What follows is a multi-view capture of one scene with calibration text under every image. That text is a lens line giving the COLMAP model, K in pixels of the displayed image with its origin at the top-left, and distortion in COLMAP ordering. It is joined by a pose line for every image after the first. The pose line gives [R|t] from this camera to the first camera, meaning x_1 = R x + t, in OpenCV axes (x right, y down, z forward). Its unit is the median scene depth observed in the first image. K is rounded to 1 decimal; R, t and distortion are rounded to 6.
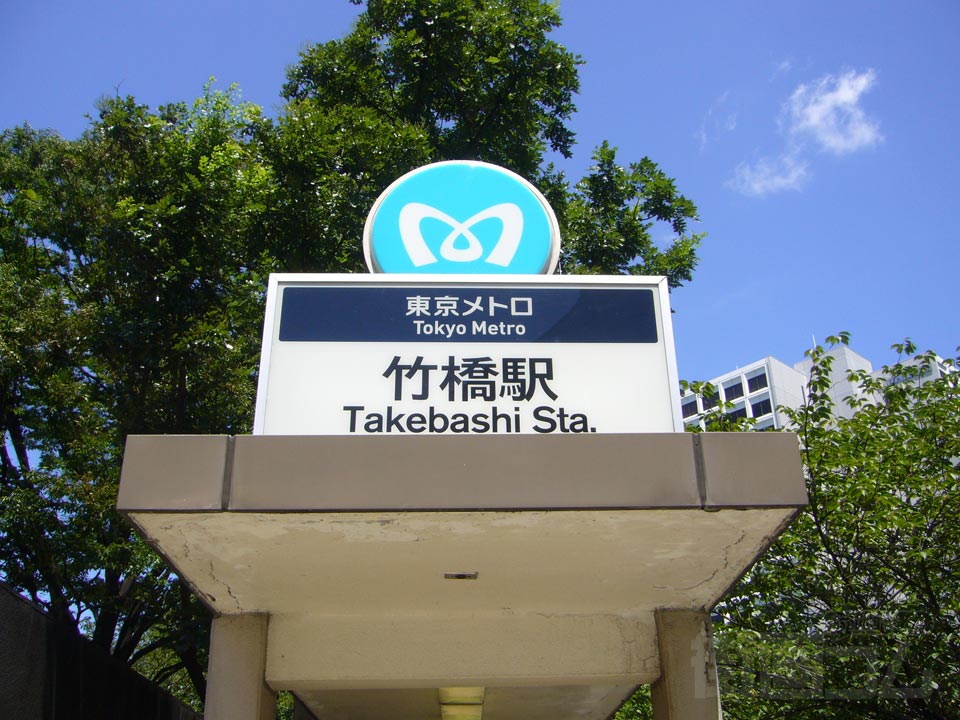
lens RADIAL K [[990.0, 0, 480.0], [0, 990.0, 360.0], [0, 0, 1]] dist [-0.073431, 0.000385]
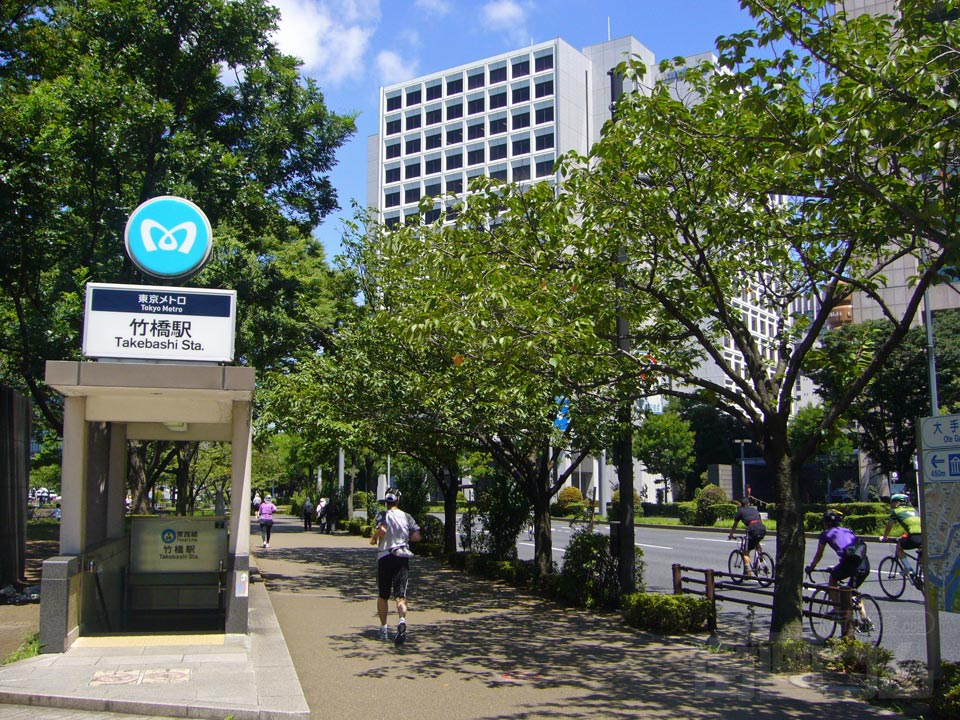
lens RADIAL K [[990.0, 0, 480.0], [0, 990.0, 360.0], [0, 0, 1]] dist [-0.073431, 0.000385]
pose [[0.974192, 0.047984, 0.220561, 0.262987], [-0.121245, 0.935449, 0.332017, -0.935308], [-0.190392, -0.350190, 0.917125, -1.789287]]
